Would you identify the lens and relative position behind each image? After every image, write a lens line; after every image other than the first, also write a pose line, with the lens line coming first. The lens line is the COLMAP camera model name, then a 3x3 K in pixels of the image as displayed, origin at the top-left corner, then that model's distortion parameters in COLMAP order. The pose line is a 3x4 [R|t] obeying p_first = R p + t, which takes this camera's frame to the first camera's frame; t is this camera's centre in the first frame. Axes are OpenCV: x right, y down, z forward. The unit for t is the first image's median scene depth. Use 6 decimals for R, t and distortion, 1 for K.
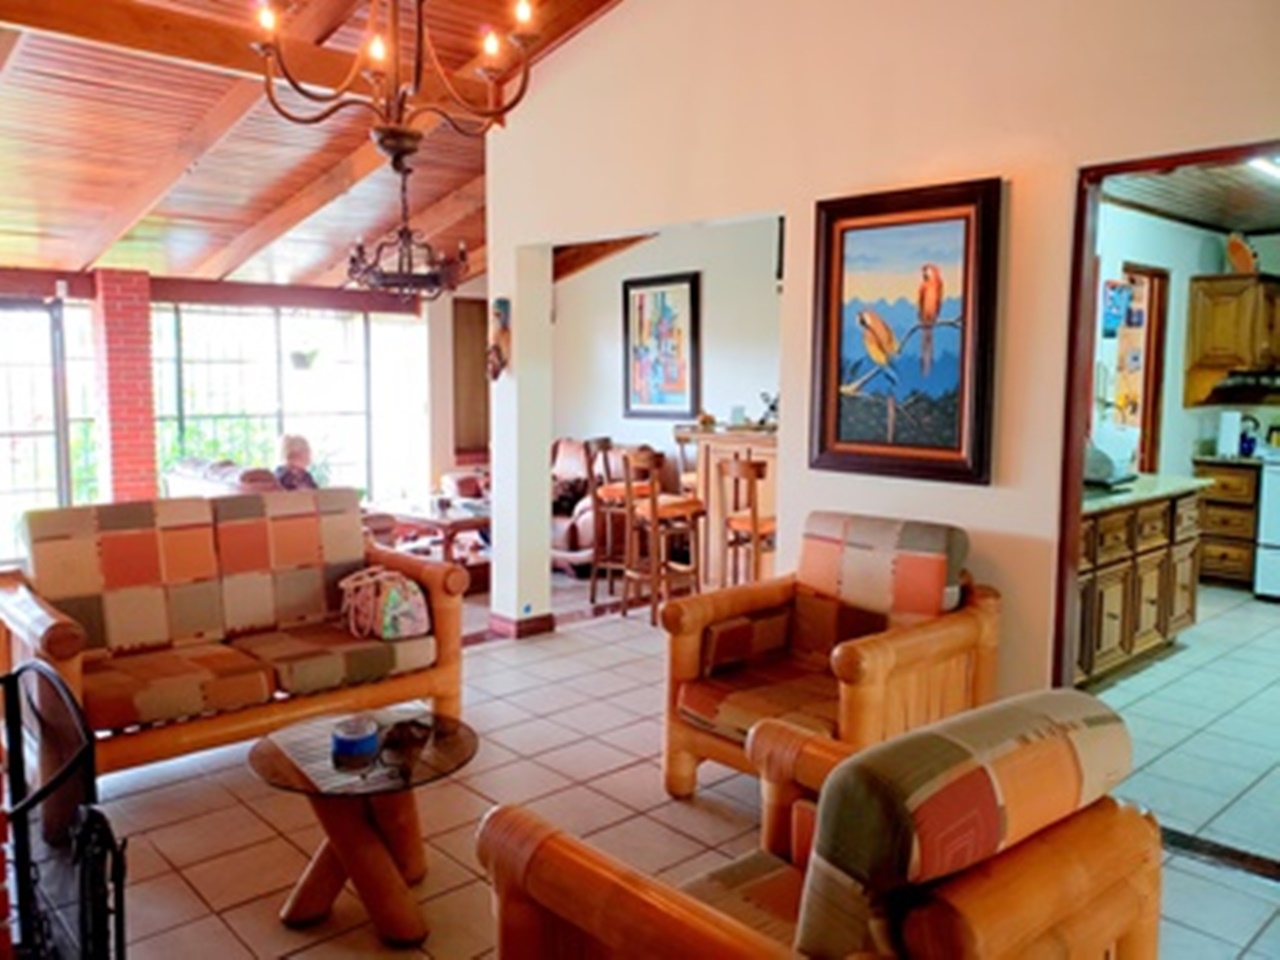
lens RADIAL K [[1000.7, 0, 610.0], [0, 1000.7, 464.2], [0, 0, 1]] dist [0.028733, 0.002721]
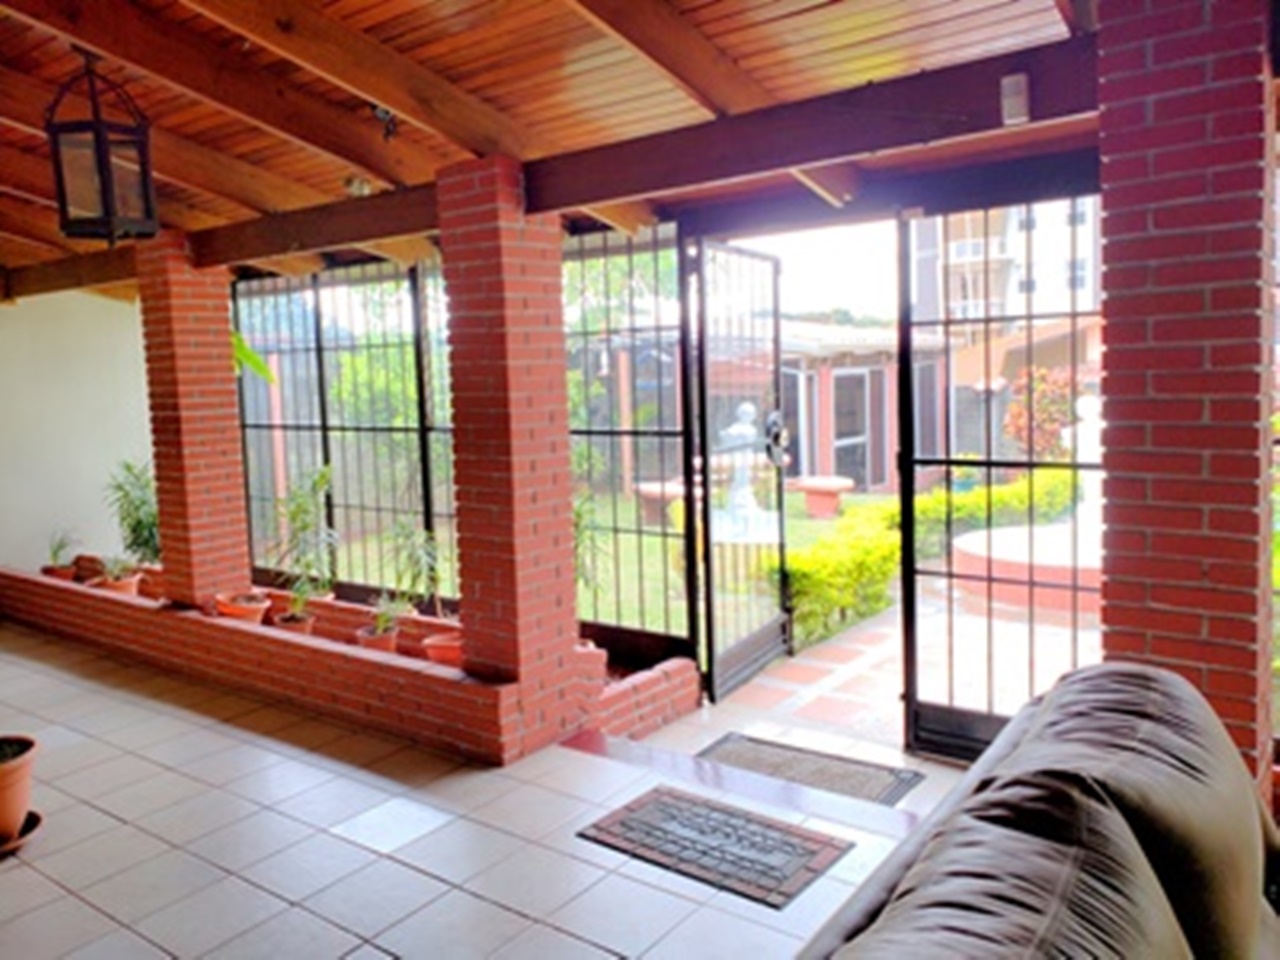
lens RADIAL K [[992.4, 0, 636.2], [0, 992.4, 451.9], [0, 0, 1]] dist [0.027169, -0.000878]
pose [[0.181022, 0.070329, -0.980961, -0.190817], [-0.050217, 0.996800, 0.062198, -0.058182], [0.982196, 0.038002, 0.183975, 0.765418]]
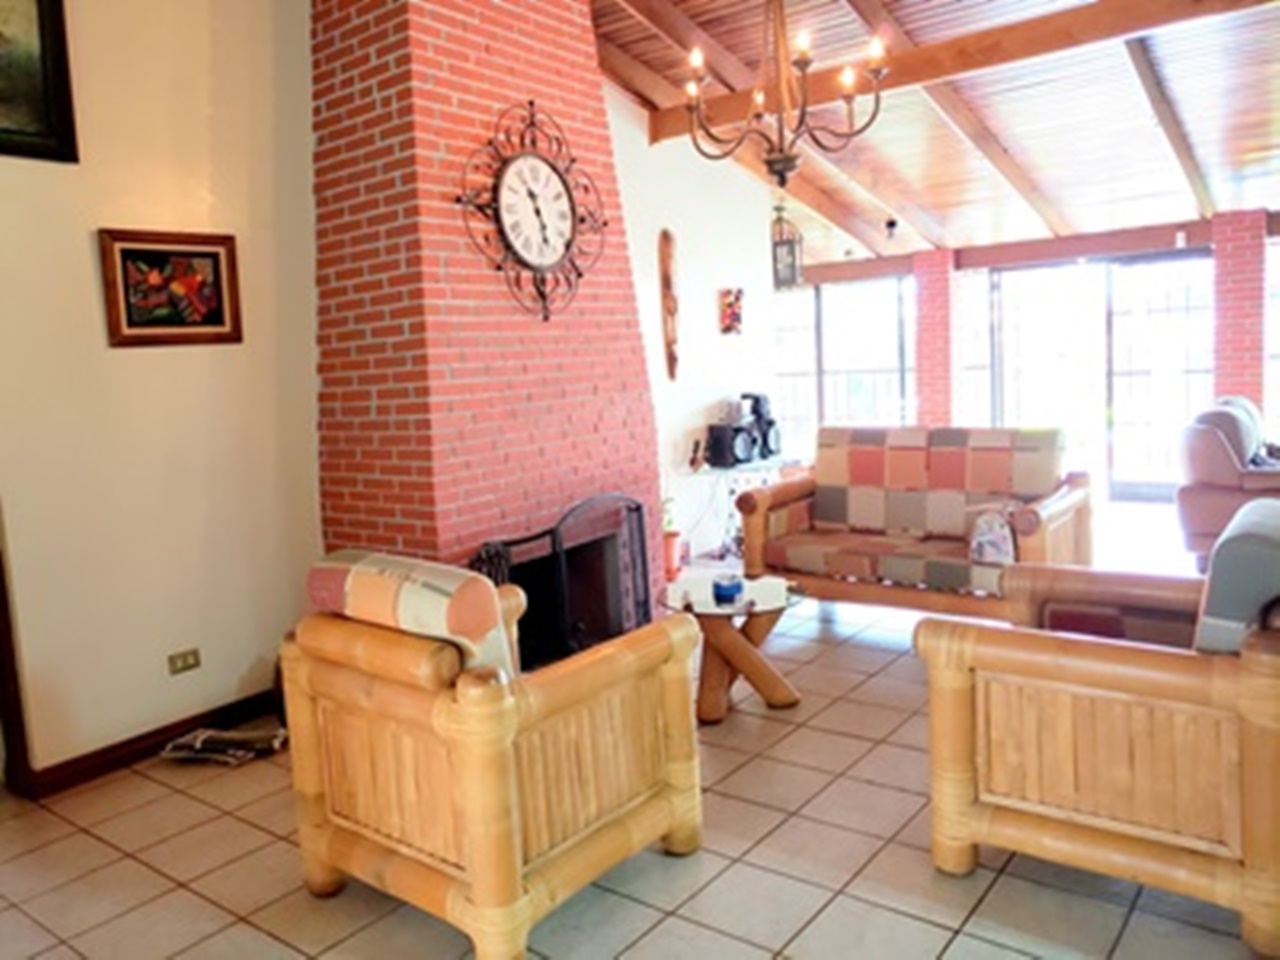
lens RADIAL K [[1000.8, 0, 634.2], [0, 1000.8, 467.4], [0, 0, 1]] dist [0.012812, -0.001271]
pose [[0.172953, 0.102016, -0.979633, 0.425038], [-0.028279, 0.994726, 0.098595, -0.017082], [0.984524, 0.010651, 0.174925, 0.218077]]
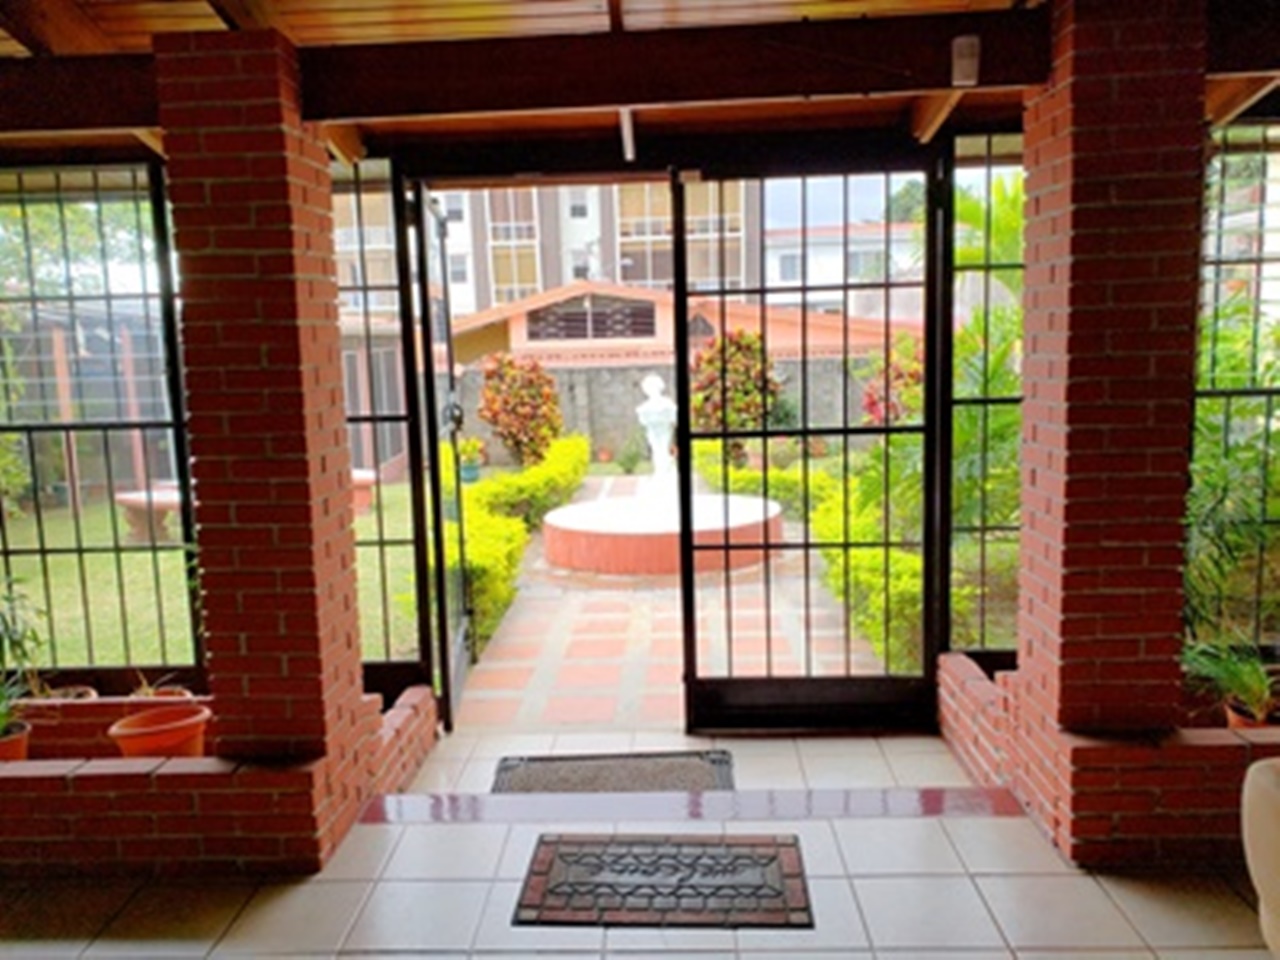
lens RADIAL K [[1000.8, 0, 634.2], [0, 1000.8, 467.4], [0, 0, 1]] dist [0.012812, -0.001271]
pose [[0.717146, 0.062397, -0.694124, -0.347730], [-0.025232, 0.997656, 0.063613, -0.042858], [0.696466, -0.028105, 0.717040, 0.616672]]
